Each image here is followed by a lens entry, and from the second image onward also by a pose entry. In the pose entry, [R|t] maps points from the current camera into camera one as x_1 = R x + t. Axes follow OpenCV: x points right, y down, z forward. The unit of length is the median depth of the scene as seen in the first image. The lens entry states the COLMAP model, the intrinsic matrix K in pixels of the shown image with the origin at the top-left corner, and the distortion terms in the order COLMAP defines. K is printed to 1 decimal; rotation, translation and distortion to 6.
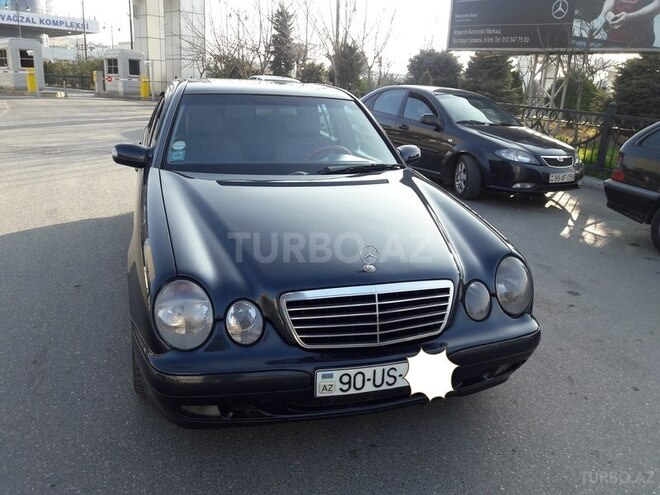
lens RADIAL K [[584.0, 0, 339.6], [0, 584.0, 245.8], [0, 0, 1]] dist [0.014586, -0.000921]
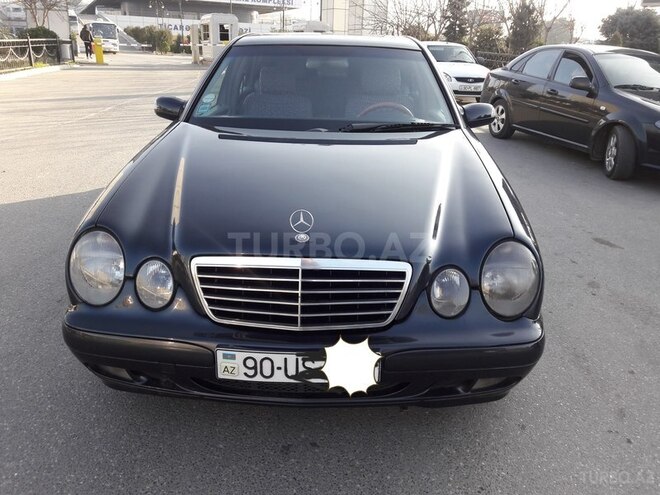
lens RADIAL K [[569.2, 0, 330.0], [0, 569.2, 247.5], [0, 0, 1]] dist [0.077633, -0.121695]
pose [[0.939181, 0.096204, -0.329673, 0.249787], [-0.079613, 0.994802, 0.063494, -0.001885], [0.334067, -0.033386, 0.941958, 0.168702]]
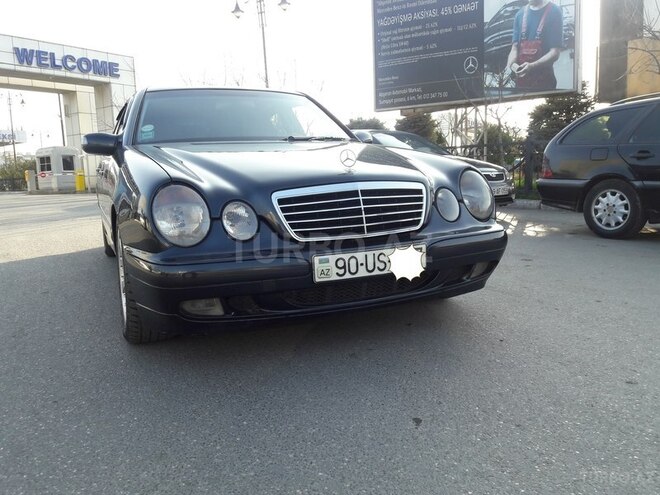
lens RADIAL K [[577.5, 0, 342.8], [0, 577.5, 247.6], [0, 0, 1]] dist [0.085779, -0.139436]
pose [[0.989094, -0.097194, 0.110663, -0.065543], [0.113029, 0.982626, -0.147211, 0.233680], [-0.094432, 0.158113, 0.982895, -0.027023]]
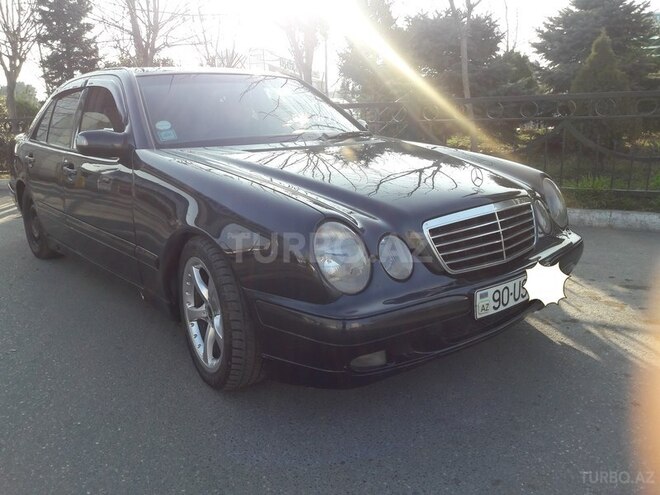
lens RADIAL K [[569.2, 0, 330.0], [0, 569.2, 247.5], [0, 0, 1]] dist [0.077633, -0.121695]
pose [[0.919633, -0.159947, 0.358736, -0.386635], [0.181507, 0.983019, -0.027009, 0.080070], [-0.348324, 0.089952, 0.933048, 0.119267]]
